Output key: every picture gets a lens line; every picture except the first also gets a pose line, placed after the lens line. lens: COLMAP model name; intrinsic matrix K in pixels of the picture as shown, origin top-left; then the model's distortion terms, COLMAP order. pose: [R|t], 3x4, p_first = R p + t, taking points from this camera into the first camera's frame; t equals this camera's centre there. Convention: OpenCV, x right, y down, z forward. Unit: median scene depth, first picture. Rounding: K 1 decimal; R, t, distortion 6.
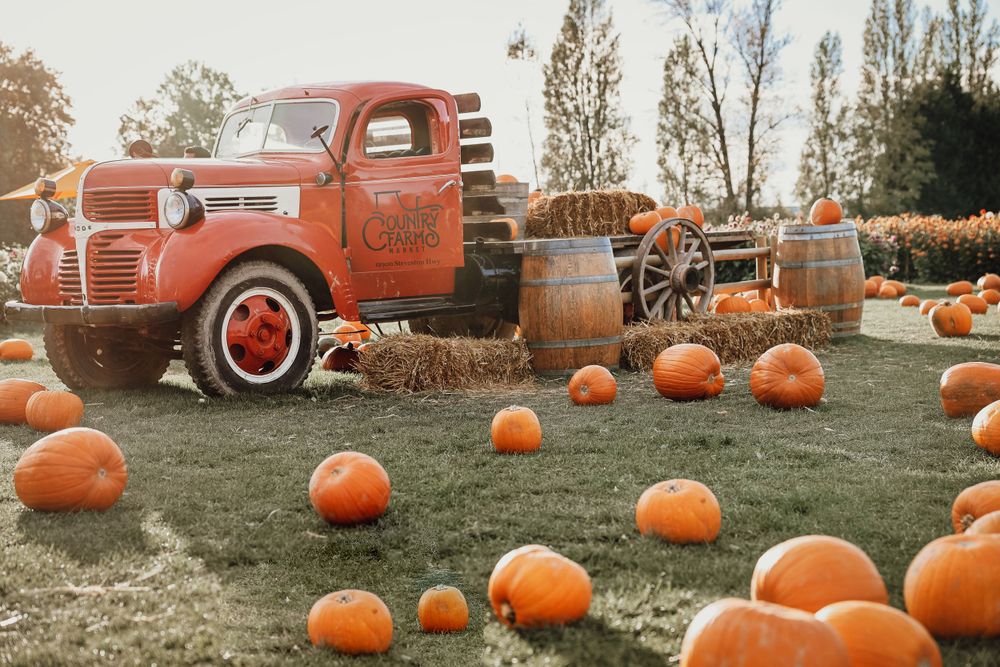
lens RADIAL K [[1619.2, 0, 500.3], [0, 1619.2, 334.6], [0, 0, 1]] dist [0.194235, 0.000000]
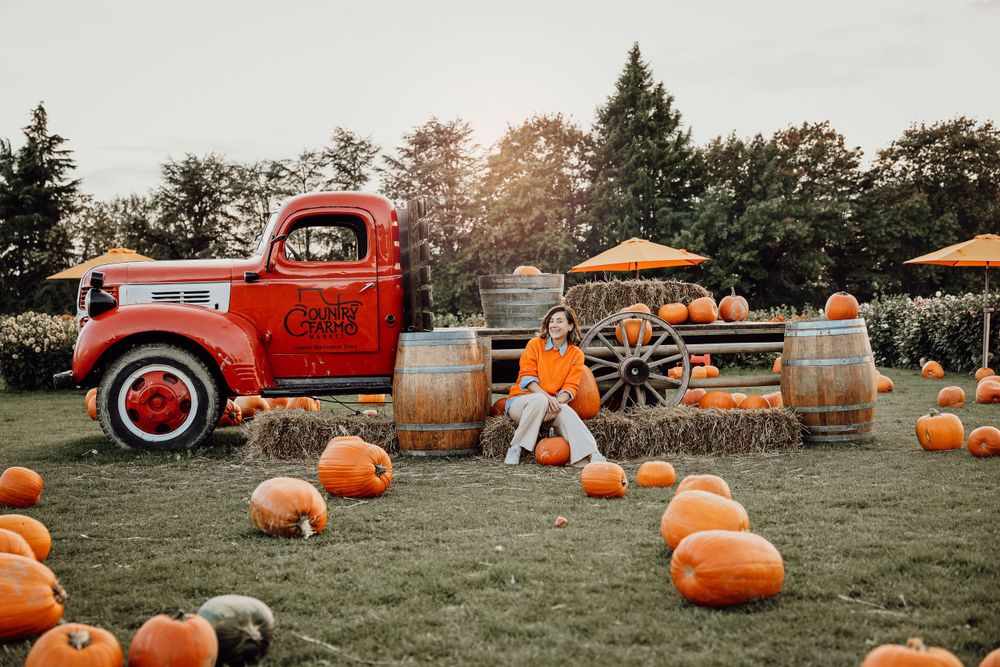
lens RADIAL K [[1433.0, 0, 499.9], [0, 1433.0, 334.6], [0, 0, 1]] dist [0.120383, 0.000000]
pose [[0.779669, 0.035184, -0.625203, 0.689014], [-0.049976, 0.998732, -0.006119, -0.053659], [0.624194, 0.036015, 0.780438, 0.271405]]
